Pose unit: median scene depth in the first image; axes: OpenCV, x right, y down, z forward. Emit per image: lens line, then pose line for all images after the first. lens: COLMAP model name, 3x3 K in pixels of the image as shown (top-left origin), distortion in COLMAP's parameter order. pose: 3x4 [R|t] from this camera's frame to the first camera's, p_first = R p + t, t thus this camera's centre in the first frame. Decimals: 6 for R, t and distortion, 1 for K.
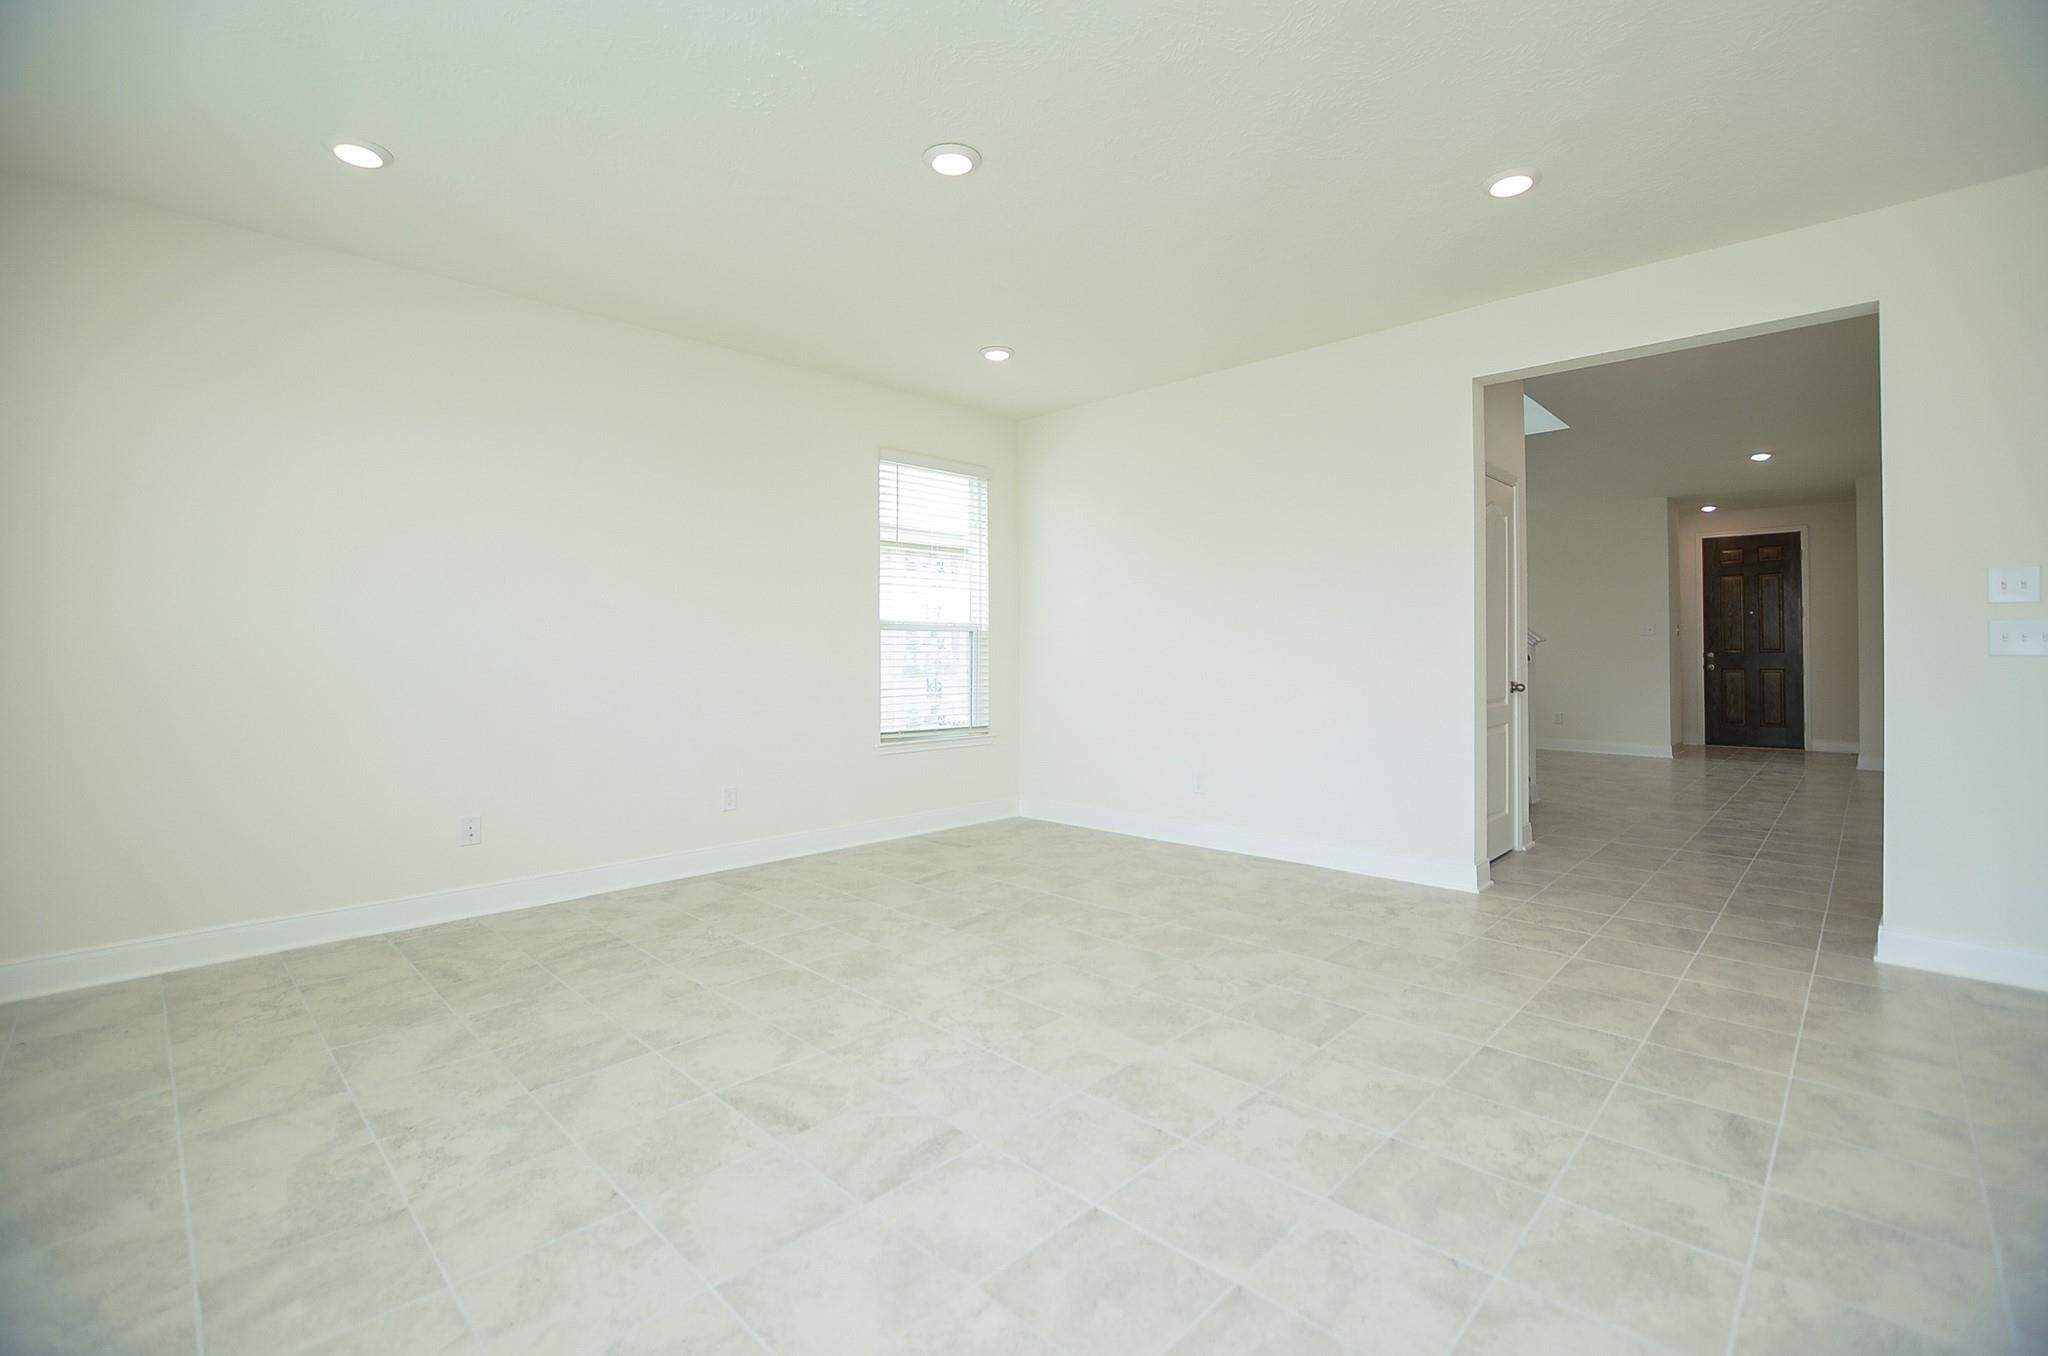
lens RADIAL K [[892.0, 0, 1022.3], [0, 892.0, 643.7], [0, 0, 1]] dist [-0.026303, -0.000009]
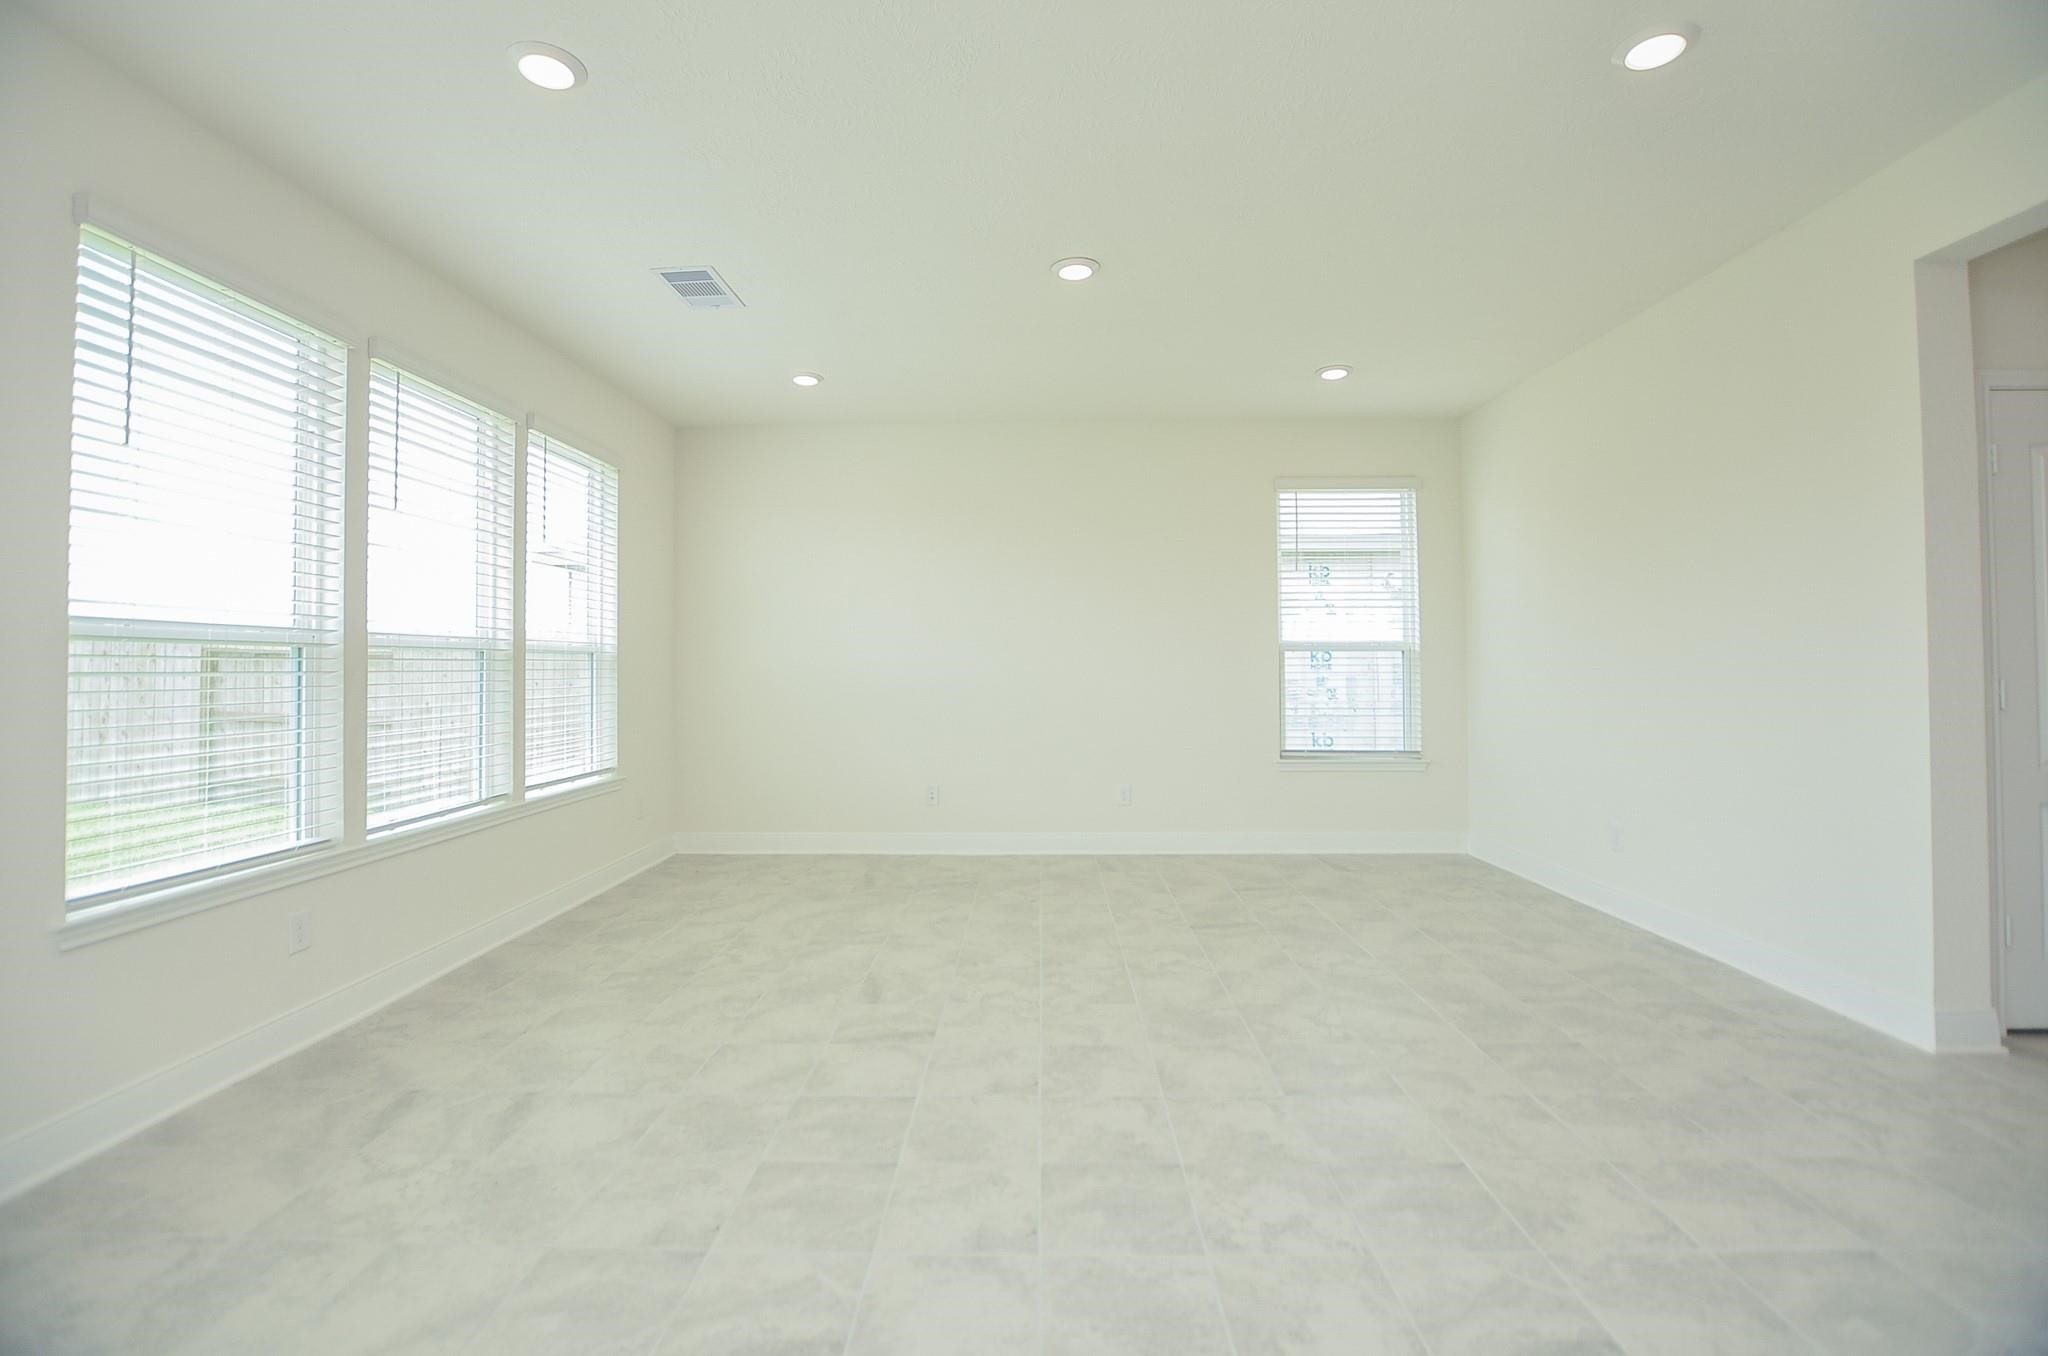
lens RADIAL K [[892.0, 0, 1022.3], [0, 892.0, 643.7], [0, 0, 1]] dist [-0.026303, -0.000009]
pose [[0.687525, -0.019206, -0.725907, 0.721930], [0.007979, 0.999790, -0.018895, -0.013643], [0.726117, 0.007198, 0.687534, 0.114946]]
